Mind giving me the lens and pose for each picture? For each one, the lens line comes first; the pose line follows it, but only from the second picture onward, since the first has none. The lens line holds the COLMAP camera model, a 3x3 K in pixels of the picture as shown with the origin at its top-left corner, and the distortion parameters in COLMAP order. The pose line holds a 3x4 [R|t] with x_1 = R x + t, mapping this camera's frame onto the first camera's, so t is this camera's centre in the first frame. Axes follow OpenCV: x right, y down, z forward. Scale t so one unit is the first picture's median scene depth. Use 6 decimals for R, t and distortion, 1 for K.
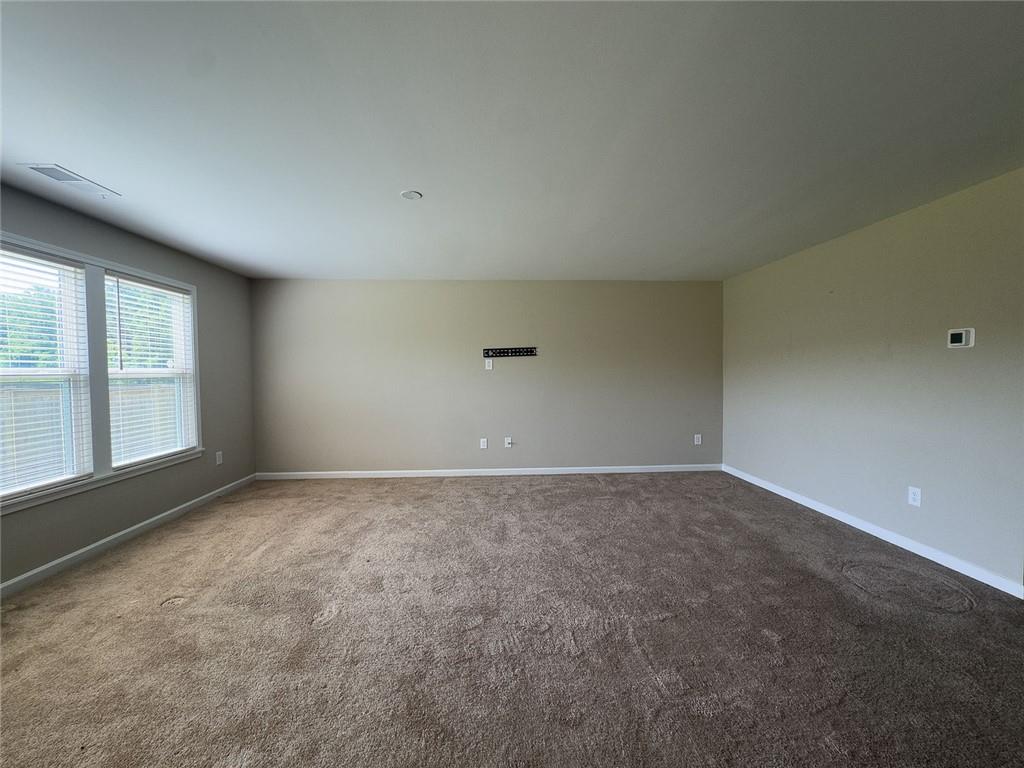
lens RADIAL K [[408.6, 0, 513.1], [0, 408.6, 386.9], [0, 0, 1]] dist [-0.002908, 0.000962]
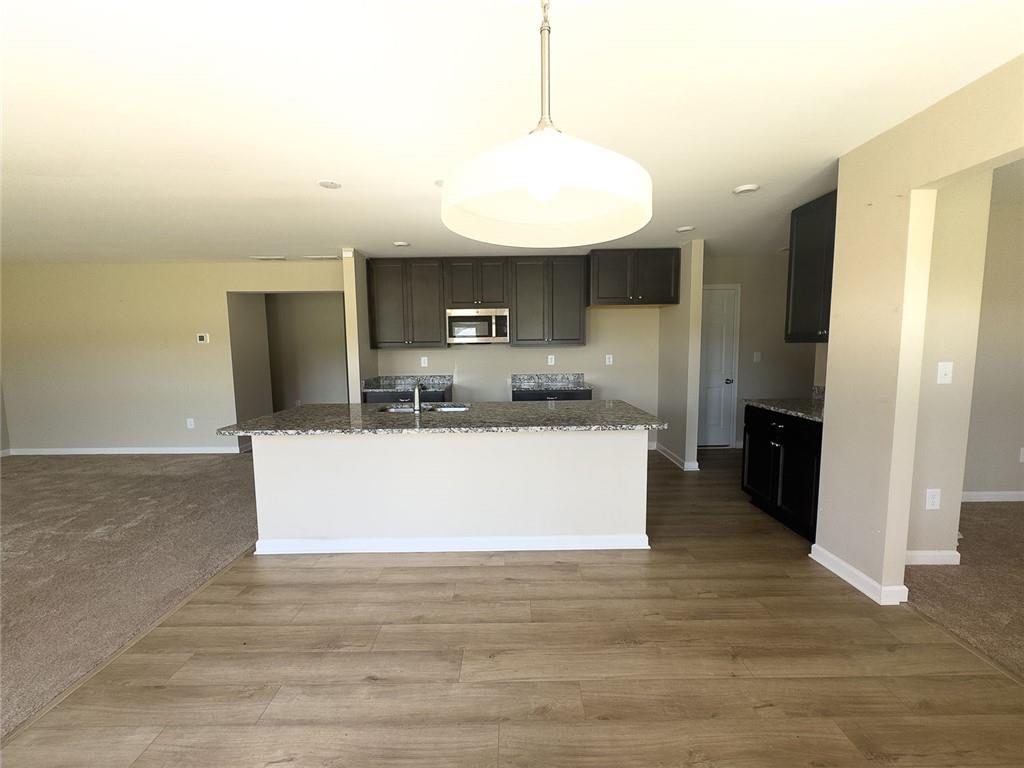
lens RADIAL K [[408.6, 0, 510.3], [0, 408.6, 383.2], [0, 0, 1]] dist [-0.002908, 0.000962]
pose [[0.054450, -0.083705, 0.995002, -0.563639], [0.049784, 0.995468, 0.081020, 0.009193], [-0.997275, 0.045124, 0.058370, -0.414701]]
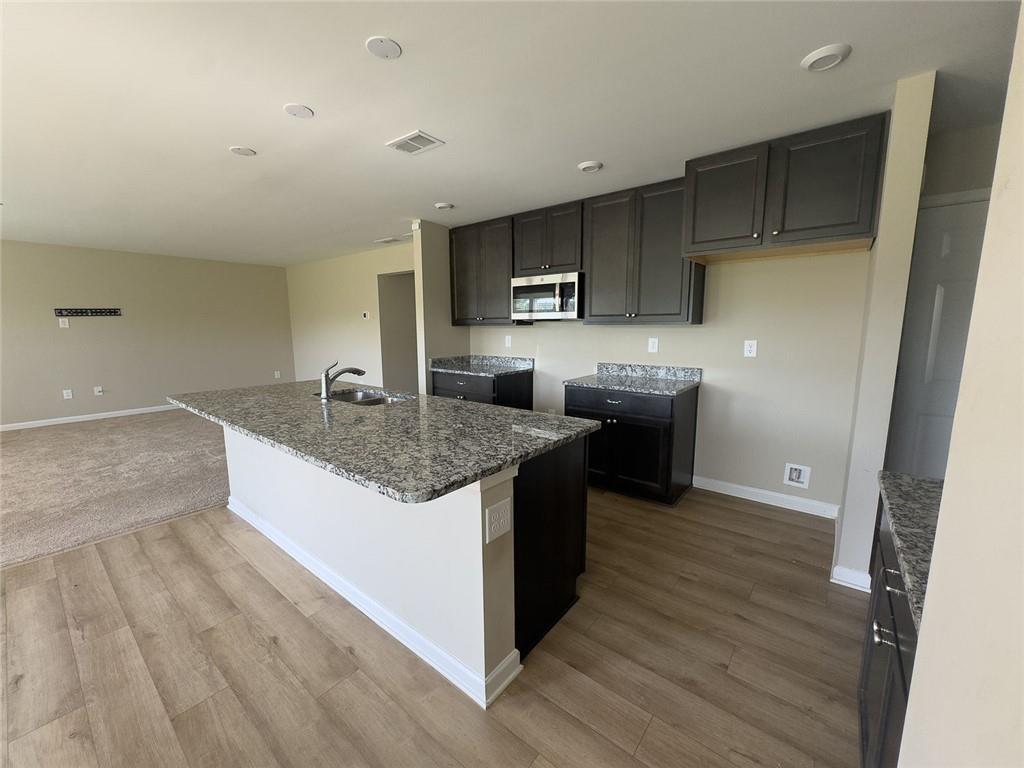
lens RADIAL K [[408.6, 0, 511.4], [0, 408.6, 383.6], [0, 0, 1]] dist [-0.002908, 0.000962]
pose [[0.671229, -0.101676, 0.734243, -0.097093], [0.027597, 0.993289, 0.112319, 0.023157], [-0.740736, -0.055128, 0.669531, -0.858971]]
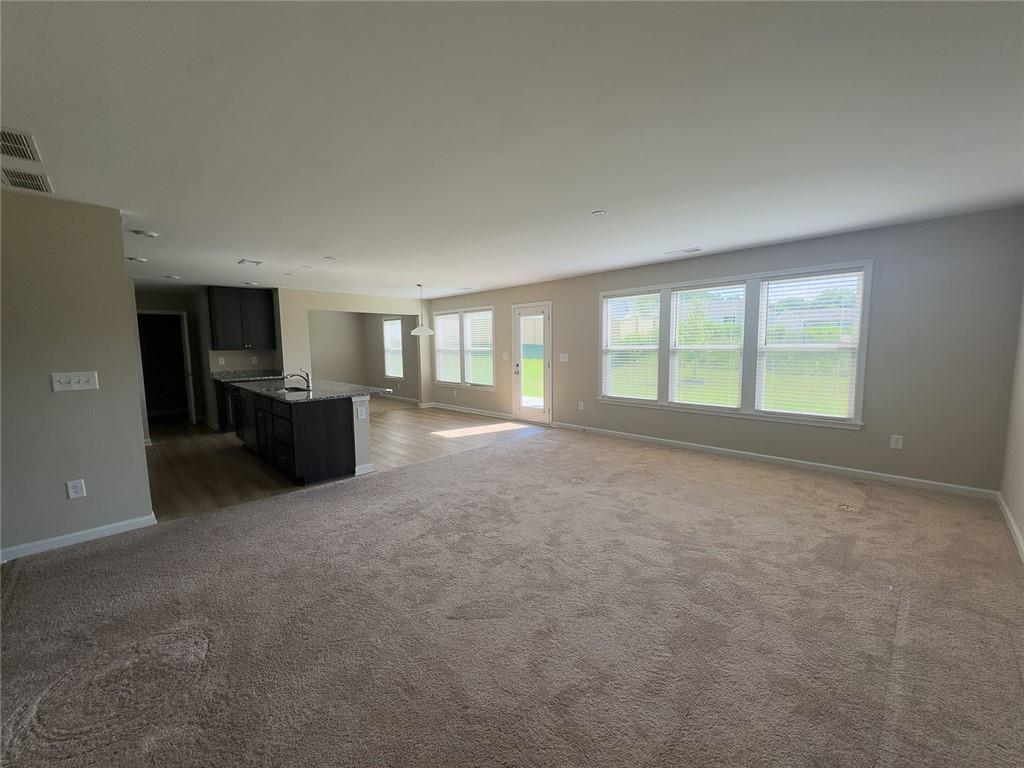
lens RADIAL K [[408.6, 0, 513.6], [0, 408.6, 384.3], [0, 0, 1]] dist [-0.002908, 0.000962]
pose [[-0.751970, 0.080046, -0.654320, 0.552666], [-0.006688, 0.991623, 0.128996, -0.070065], [0.659164, 0.101377, -0.745135, 1.221150]]
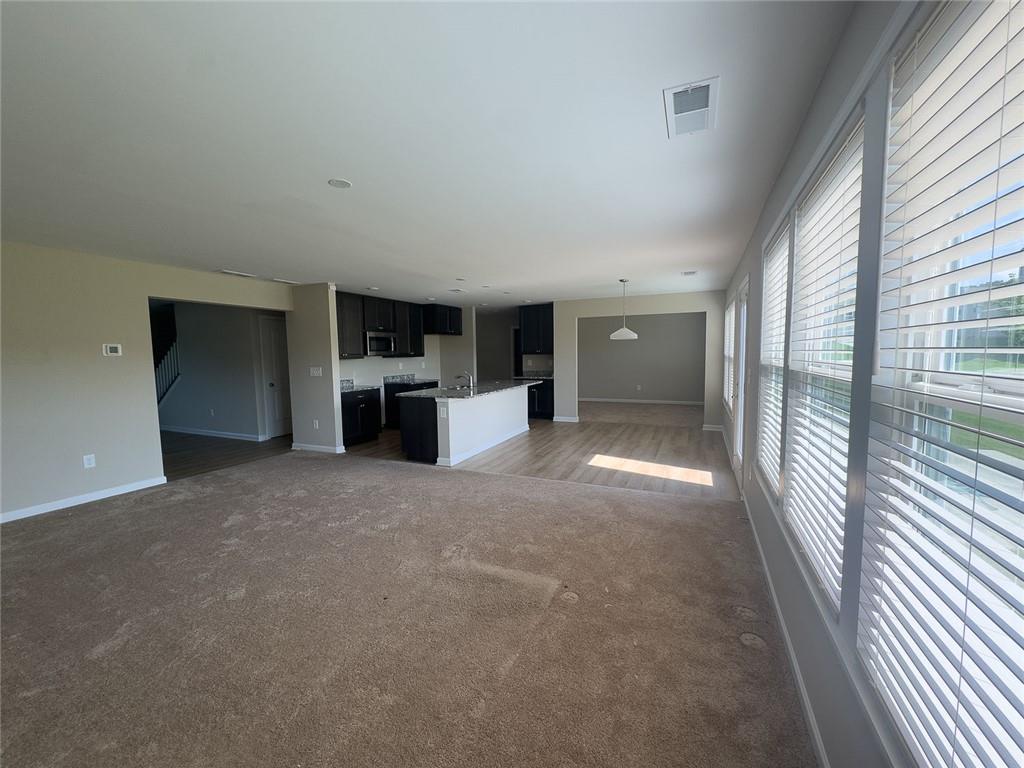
lens RADIAL K [[408.6, 0, 510.2], [0, 408.6, 384.2], [0, 0, 1]] dist [-0.002908, 0.000962]
pose [[-0.883030, -0.014379, 0.469095, -0.703690], [0.040580, 0.993448, 0.106840, -0.062669], [-0.467558, 0.113379, -0.876661, 1.134759]]
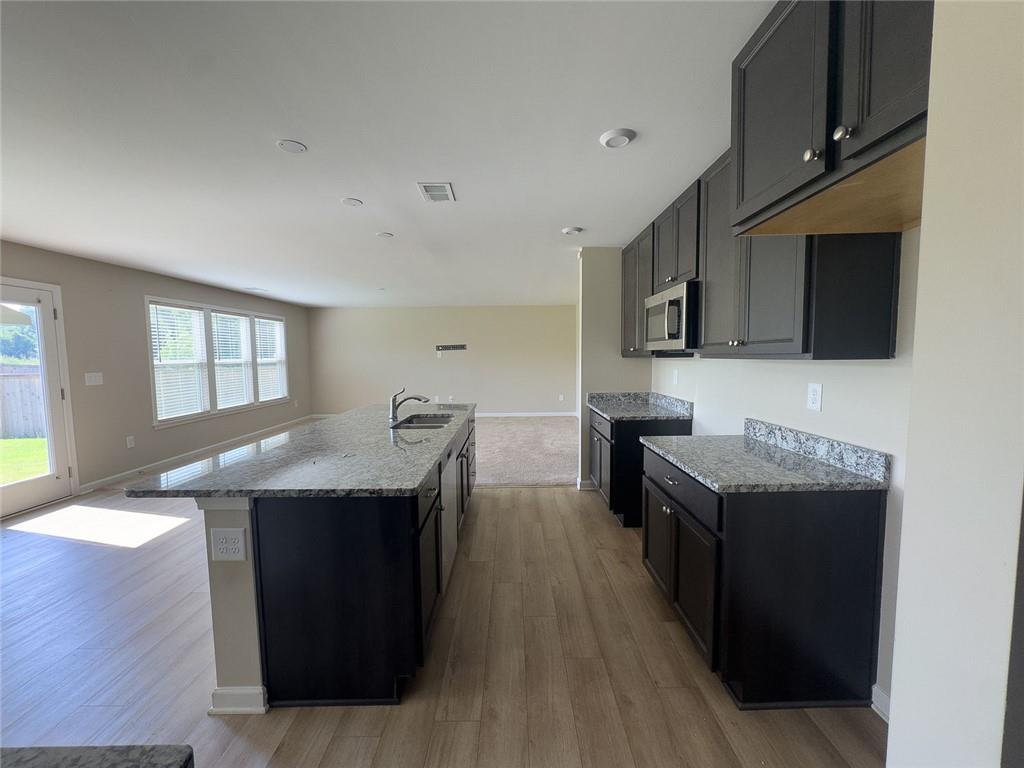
lens RADIAL K [[408.6, 0, 510.5], [0, 408.6, 383.6], [0, 0, 1]] dist [-0.002908, 0.000962]
pose [[0.998384, 0.000677, -0.056822, 0.461509], [0.001160, 0.999478, 0.032292, 0.017621], [0.056814, -0.032306, 0.997862, -0.987922]]
